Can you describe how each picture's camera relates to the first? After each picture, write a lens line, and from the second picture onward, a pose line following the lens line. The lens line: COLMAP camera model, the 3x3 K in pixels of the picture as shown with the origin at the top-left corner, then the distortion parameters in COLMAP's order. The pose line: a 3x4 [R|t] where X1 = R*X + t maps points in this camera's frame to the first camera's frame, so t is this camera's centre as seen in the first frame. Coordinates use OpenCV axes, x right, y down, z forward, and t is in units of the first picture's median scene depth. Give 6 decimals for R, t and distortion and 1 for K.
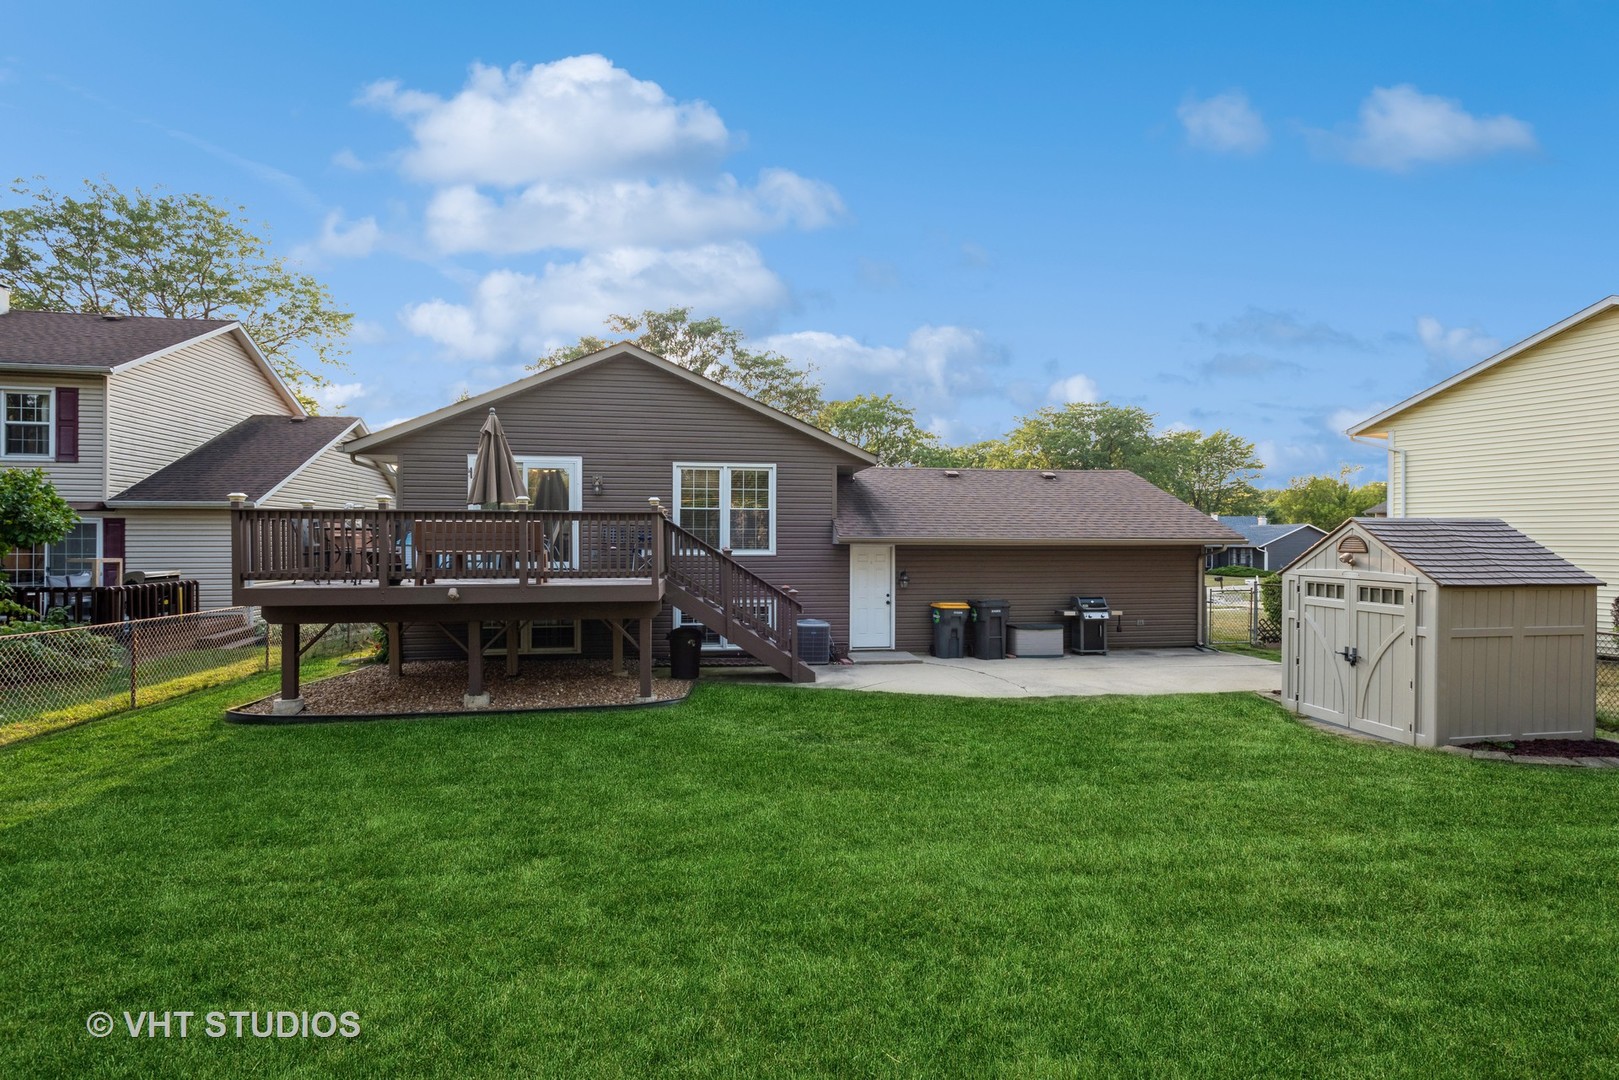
lens RADIAL K [[763.1, 0, 809.2], [0, 763.1, 540.3], [0, 0, 1]] dist [0.009905, 0.000175]
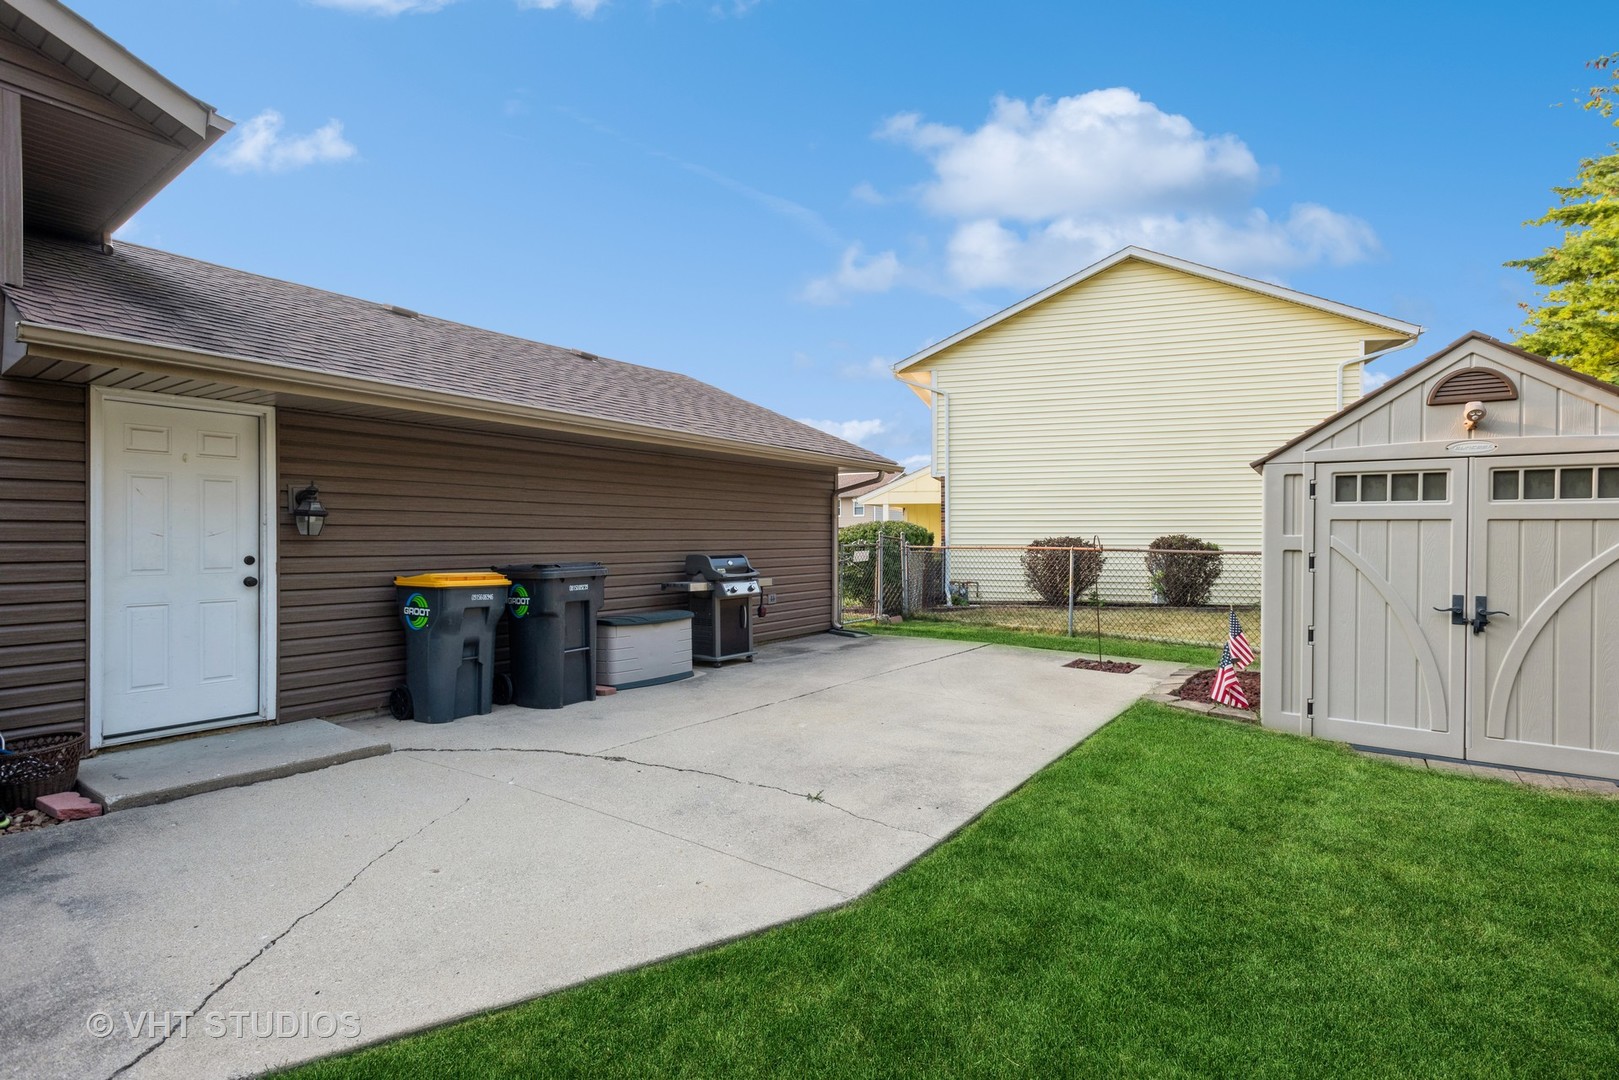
lens RADIAL K [[763.1, 0, 817.4], [0, 763.1, 540.0], [0, 0, 1]] dist [0.009905, 0.000175]
pose [[0.705455, -0.005467, 0.708733, 0.041509], [0.002135, 0.999982, 0.005588, 0.063812], [-0.708751, -0.002429, 0.705455, 0.604275]]
